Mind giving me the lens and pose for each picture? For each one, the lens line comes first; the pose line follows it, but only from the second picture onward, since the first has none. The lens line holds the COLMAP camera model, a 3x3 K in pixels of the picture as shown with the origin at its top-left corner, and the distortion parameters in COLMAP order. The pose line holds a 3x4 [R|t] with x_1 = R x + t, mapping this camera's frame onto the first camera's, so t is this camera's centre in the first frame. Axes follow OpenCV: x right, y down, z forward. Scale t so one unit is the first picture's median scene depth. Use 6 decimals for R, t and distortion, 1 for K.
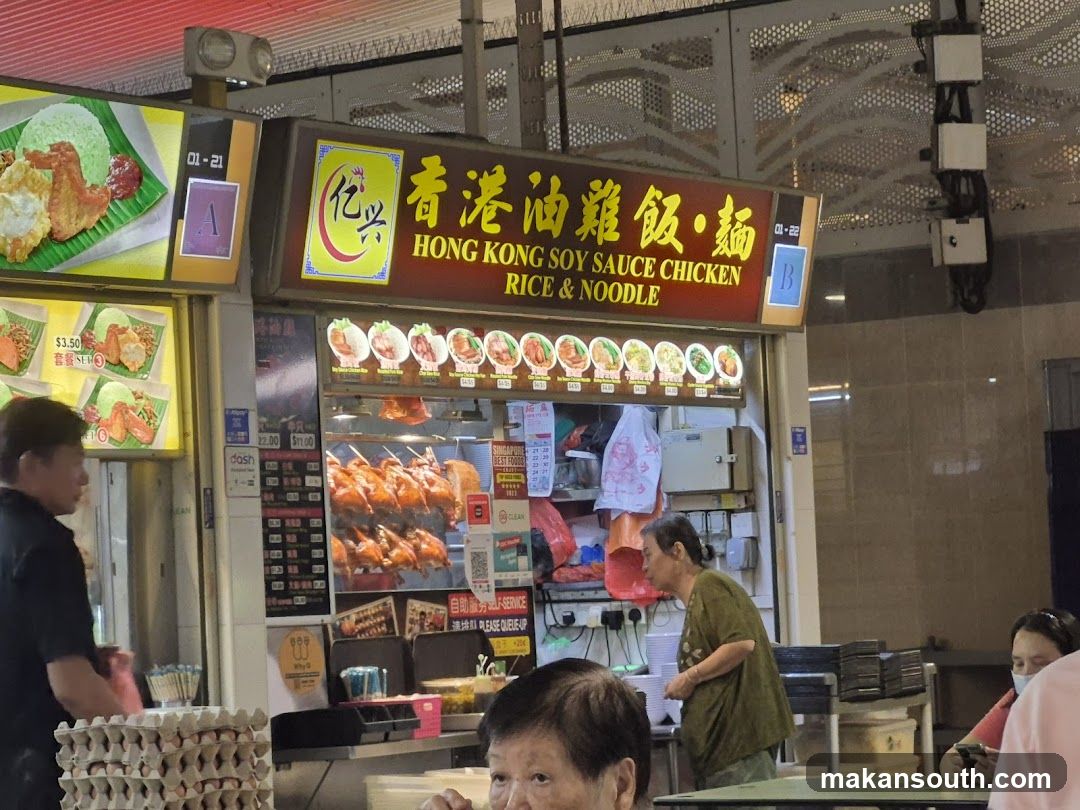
lens RADIAL K [[3267.7, 0, 584.3], [0, 3267.7, 466.5], [0, 0, 1]] dist [-0.567702, 0.000000]
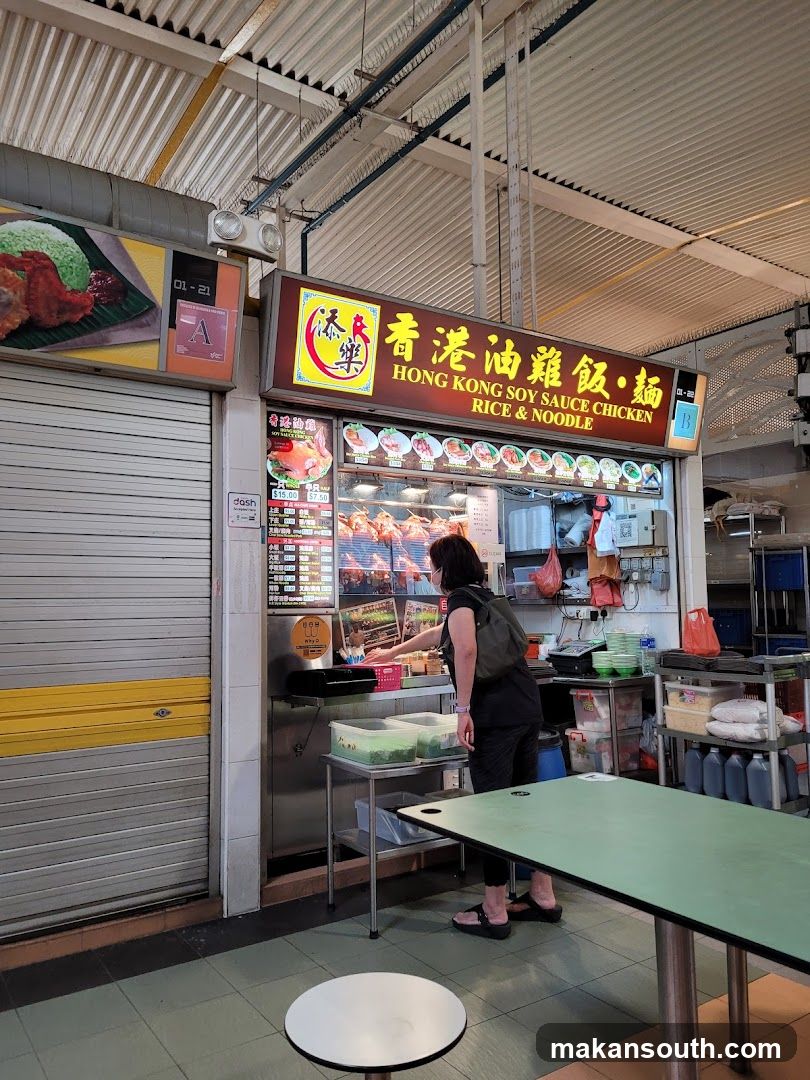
lens RADIAL K [[821.8, 0, 394.9], [0, 821.8, 546.6], [0, 0, 1]] dist [0.032449, -0.067834]
pose [[0.932983, 0.009237, -0.359801, 0.085073], [-0.017675, 0.999640, -0.020169, 0.021898], [0.359485, 0.025177, 0.932811, 0.600567]]
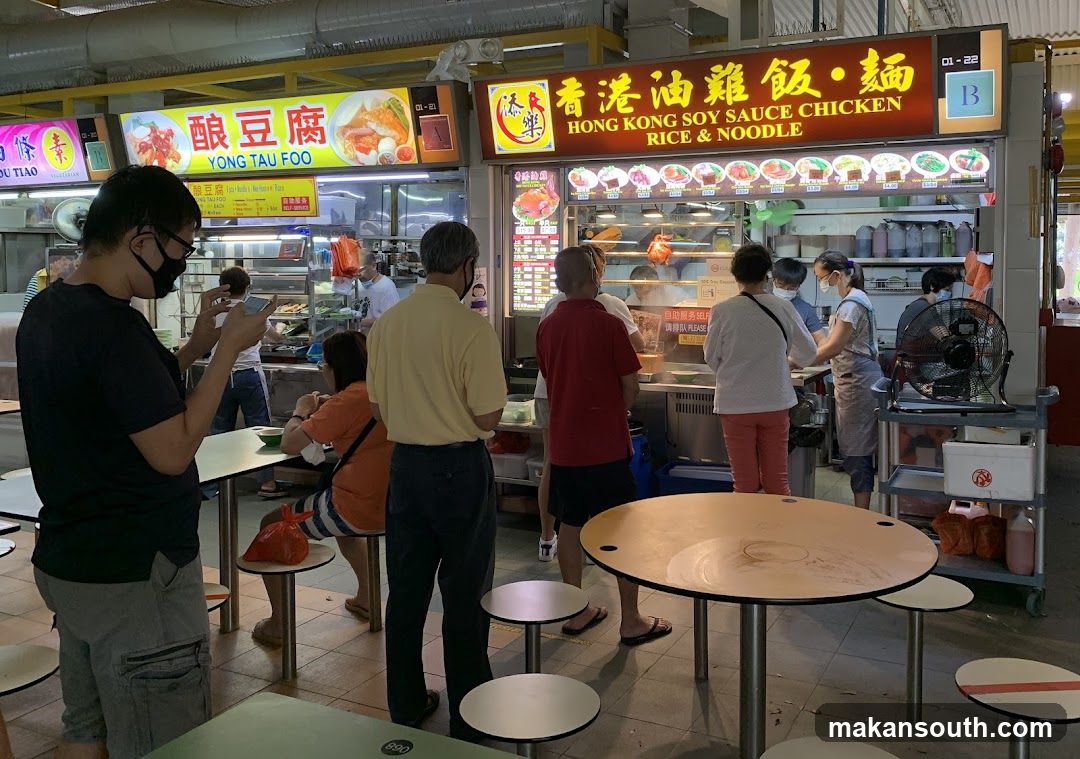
lens RADIAL K [[930.4, 0, 591.6], [0, 930.4, 321.8], [0, 0, 1]] dist [0.041203, -0.138702]
pose [[0.141385, 0.115613, -0.983180, 0.476121], [0.032756, 0.992067, 0.121369, -0.019593], [0.989413, -0.049365, 0.136477, 0.879895]]
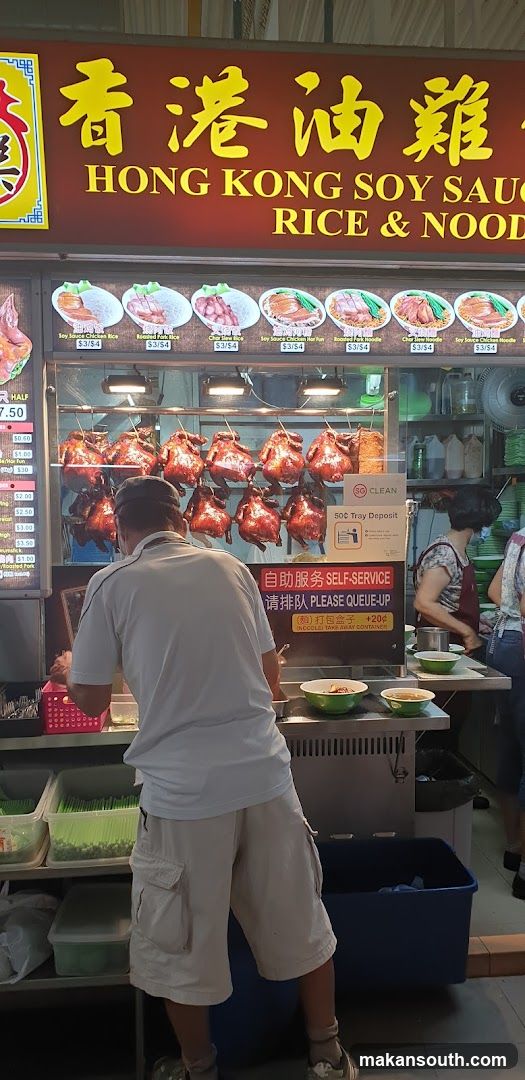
lens RADIAL K [[855.7, 0, 264.6], [0, 855.7, 575.0], [0, 0, 1]] dist [0.003842, -0.010910]
pose [[0.648552, 0.119950, -0.751660, 0.152619], [0.004526, 0.986880, 0.161392, -0.000635], [0.761157, -0.108073, 0.639500, 0.829406]]
